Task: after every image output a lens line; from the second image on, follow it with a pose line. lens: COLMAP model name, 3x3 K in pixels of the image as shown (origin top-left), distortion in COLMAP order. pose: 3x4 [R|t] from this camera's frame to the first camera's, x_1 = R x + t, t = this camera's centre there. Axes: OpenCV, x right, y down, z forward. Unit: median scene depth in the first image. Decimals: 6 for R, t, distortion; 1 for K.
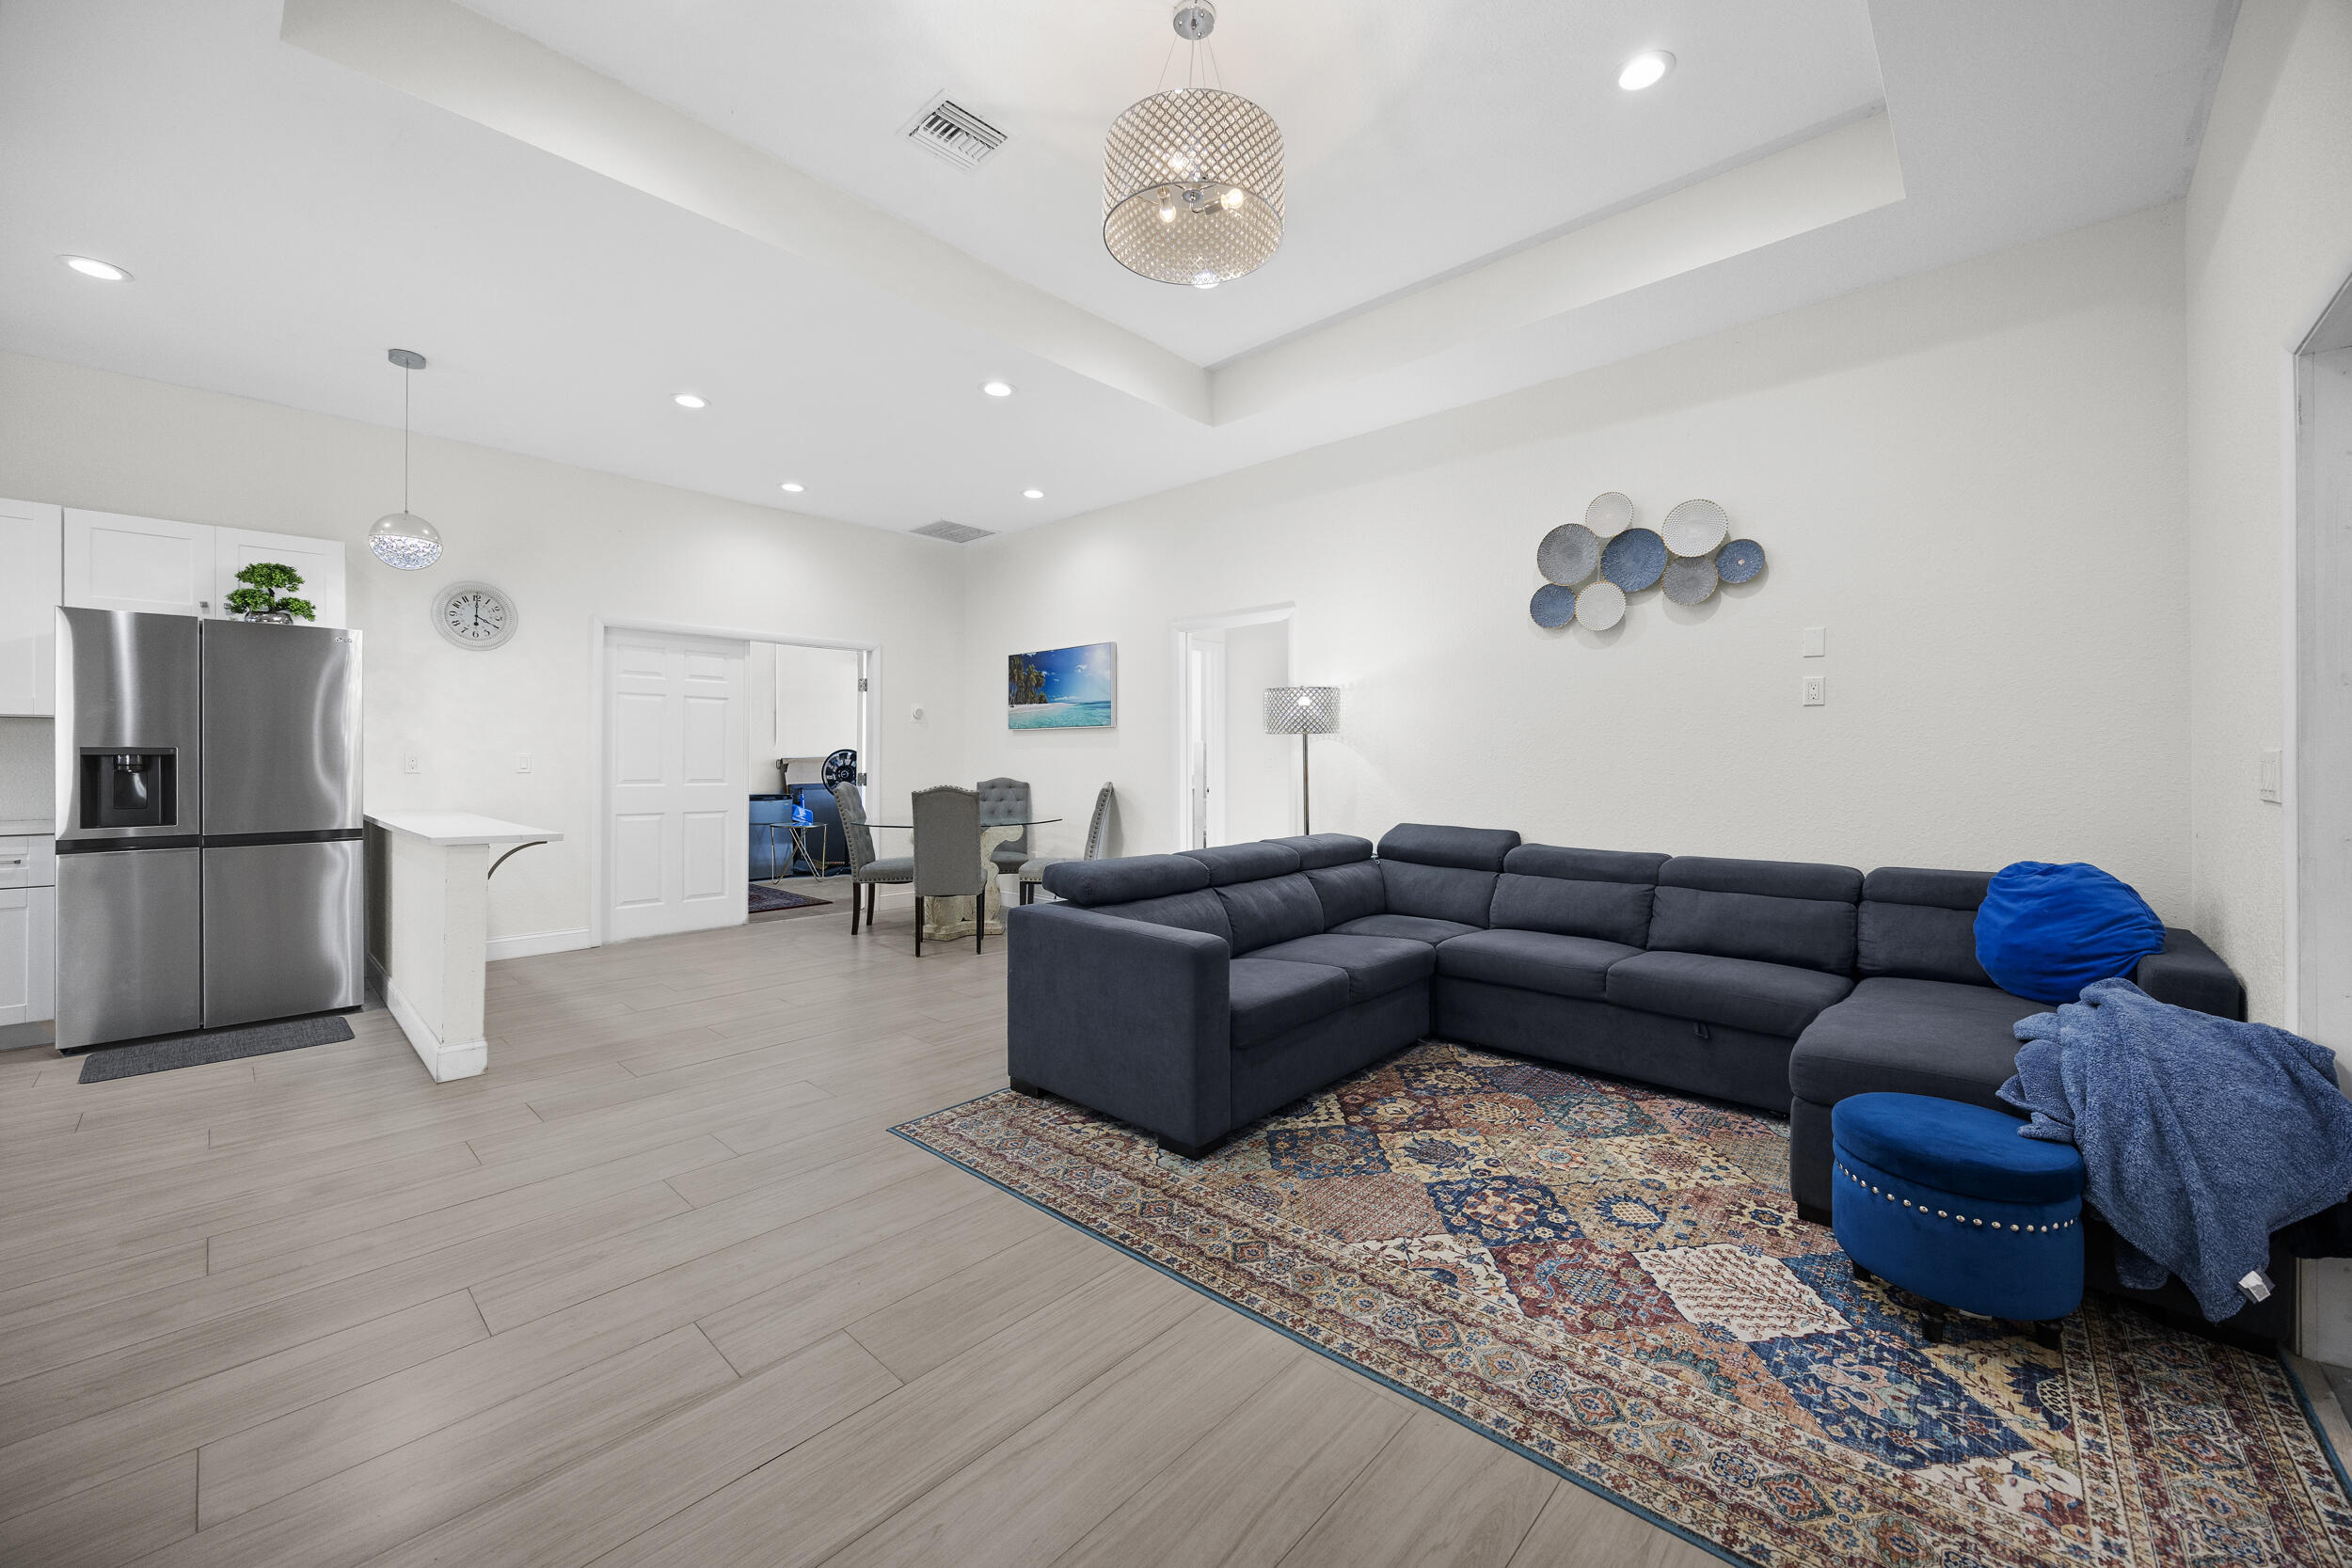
lens RADIAL K [[899.3, 0, 1186.1], [0, 899.3, 770.2], [0, 0, 1]] dist [-0.002178, 0.000123]
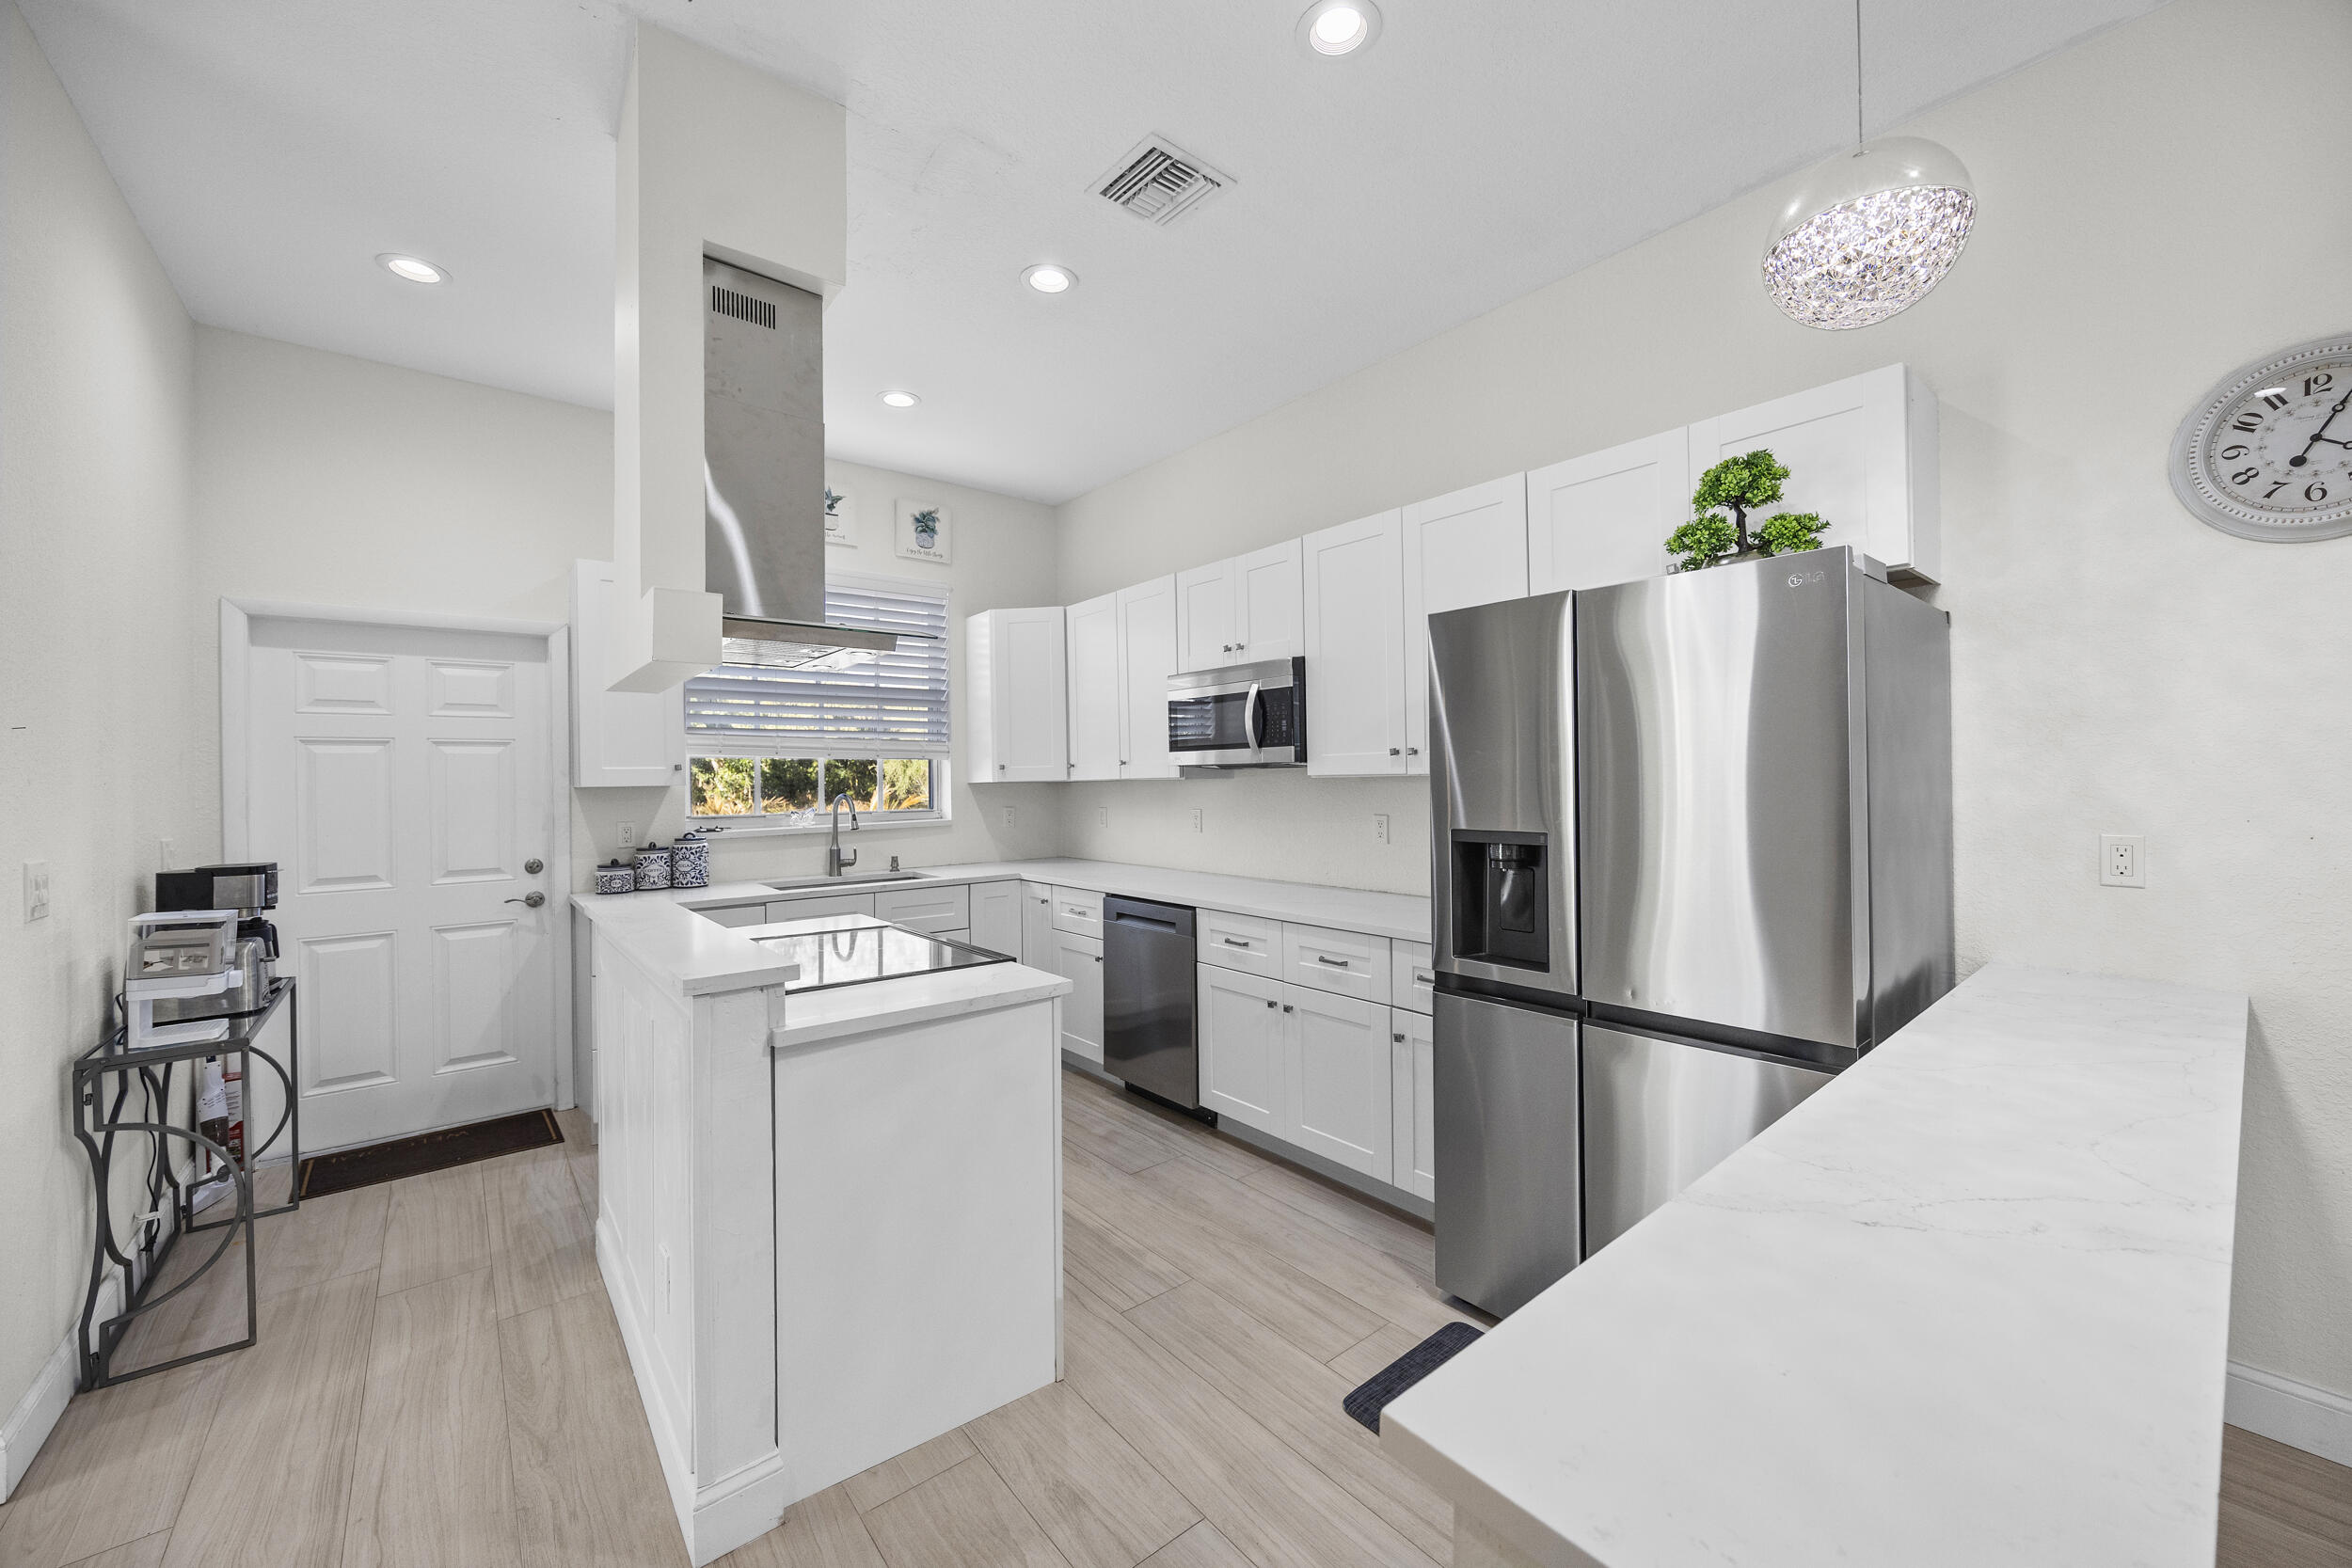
lens RADIAL K [[899.3, 0, 1186.1], [0, 899.3, 770.2], [0, 0, 1]] dist [-0.002178, 0.000123]
pose [[-0.137867, -0.003489, -0.990445, -0.401844], [0.001005, 0.999993, -0.003662, -0.046252], [0.990450, -0.001501, -0.137863, 0.631661]]
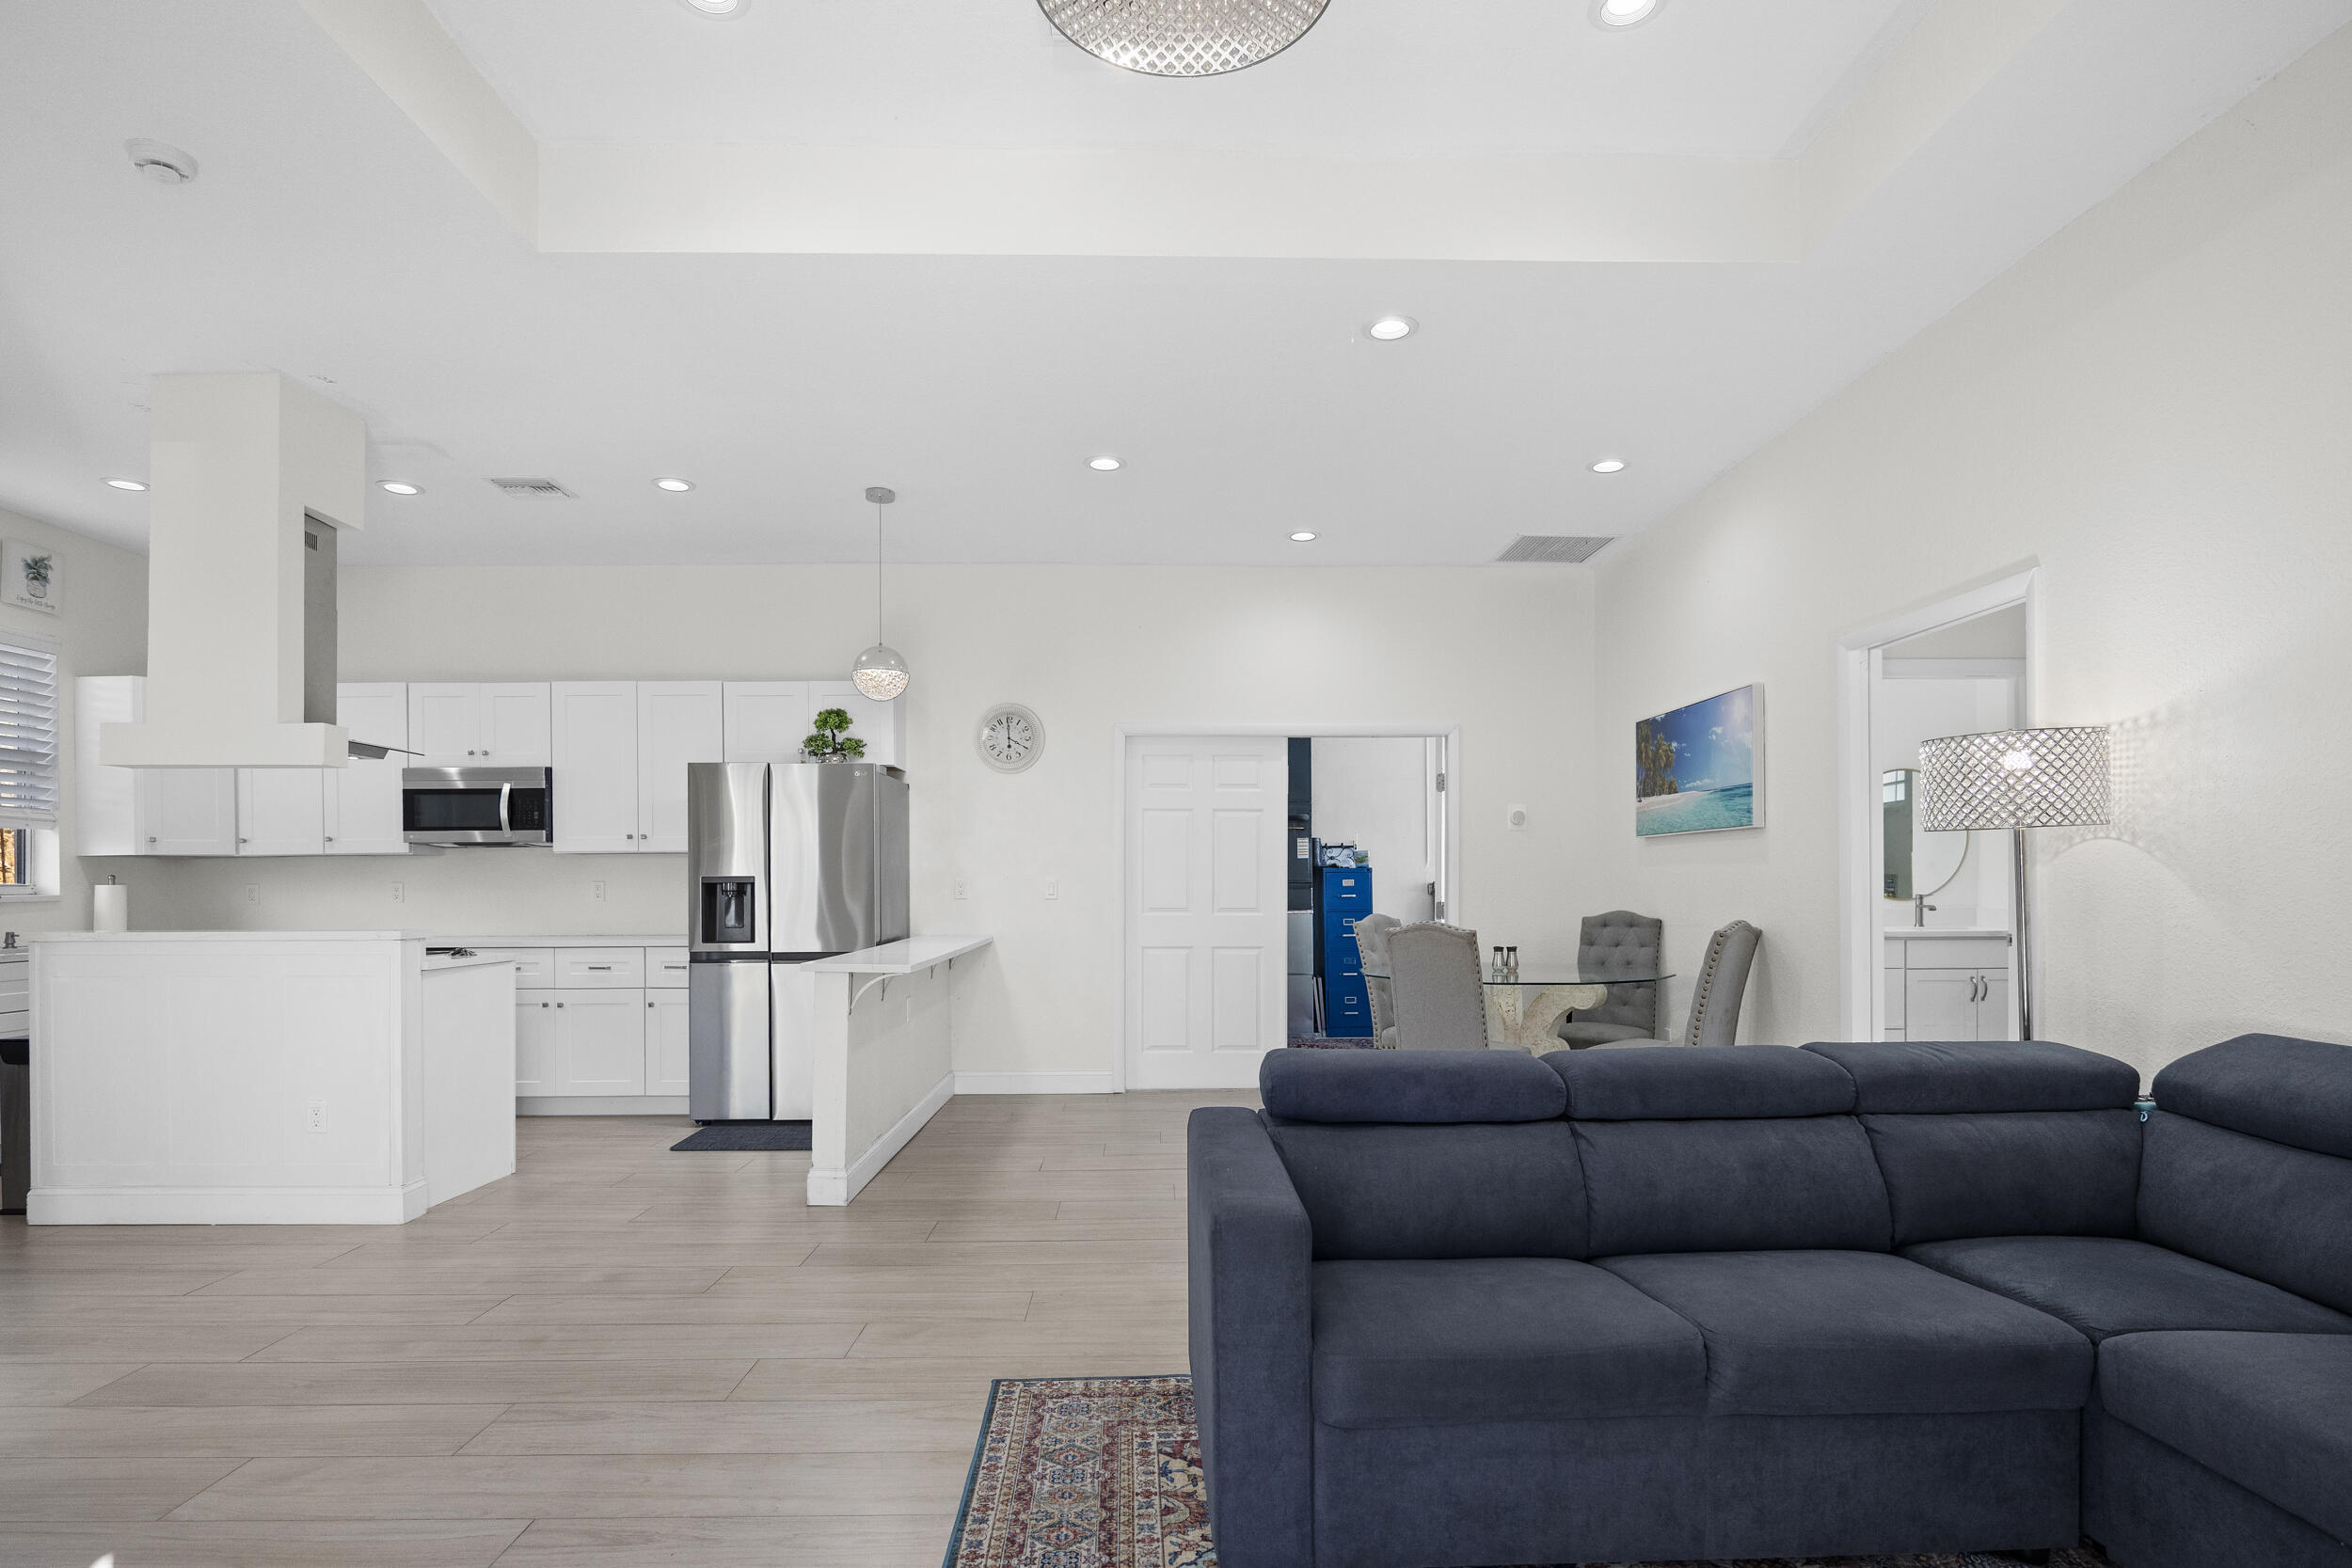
lens RADIAL K [[1195.6, 0, 1177.6], [0, 1195.6, 888.5], [0, 0, 1]] dist [-0.002475, -0.008761]
pose [[0.690893, 0.000319, -0.722957, 0.280137], [-0.004607, 0.999982, -0.003962, -0.004120], [0.722942, 0.006068, 0.690882, 0.238840]]
